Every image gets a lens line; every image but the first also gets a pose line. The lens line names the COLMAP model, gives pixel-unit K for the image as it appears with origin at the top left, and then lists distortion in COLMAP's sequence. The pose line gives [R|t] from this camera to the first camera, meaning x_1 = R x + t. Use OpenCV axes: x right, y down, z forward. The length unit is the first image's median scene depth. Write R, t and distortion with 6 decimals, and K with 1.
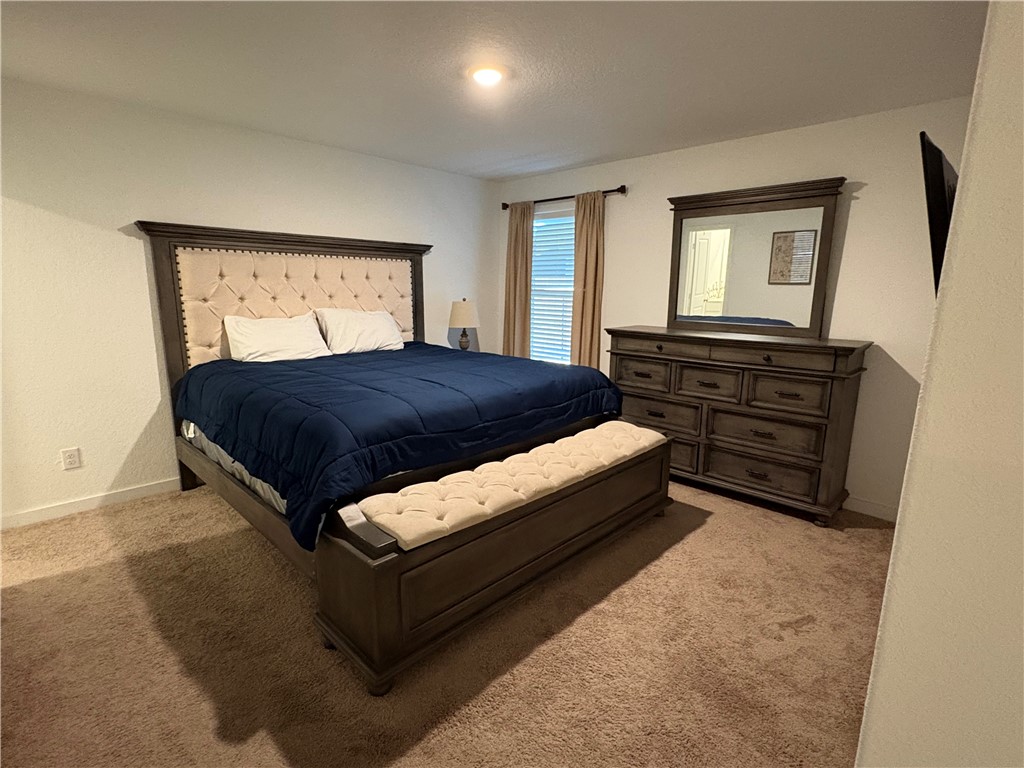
lens RADIAL K [[497.7, 0, 512.0], [0, 497.7, 384.0], [0, 0, 1]] dist [0.002579, 0.000406]
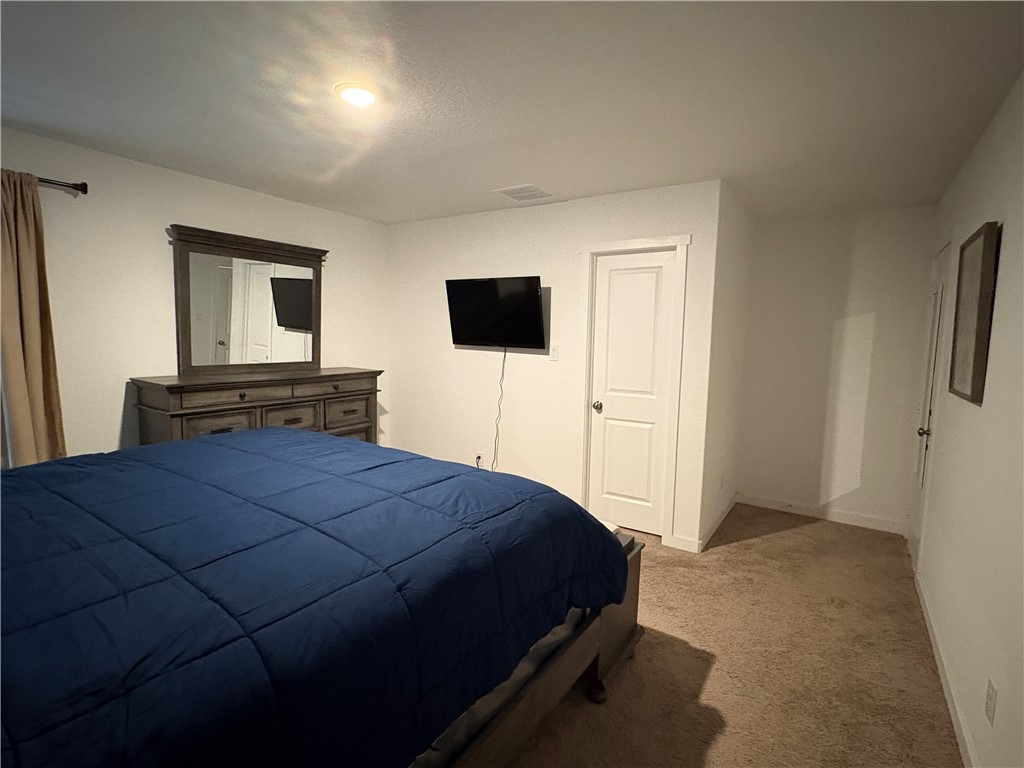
lens RADIAL K [[497.7, 0, 512.0], [0, 497.7, 384.0], [0, 0, 1]] dist [0.002579, 0.000406]
pose [[-0.174512, -0.116763, 0.977707, -0.683393], [0.162688, 0.975878, 0.145583, -0.148169], [-0.971122, 0.184467, -0.151307, 0.662964]]
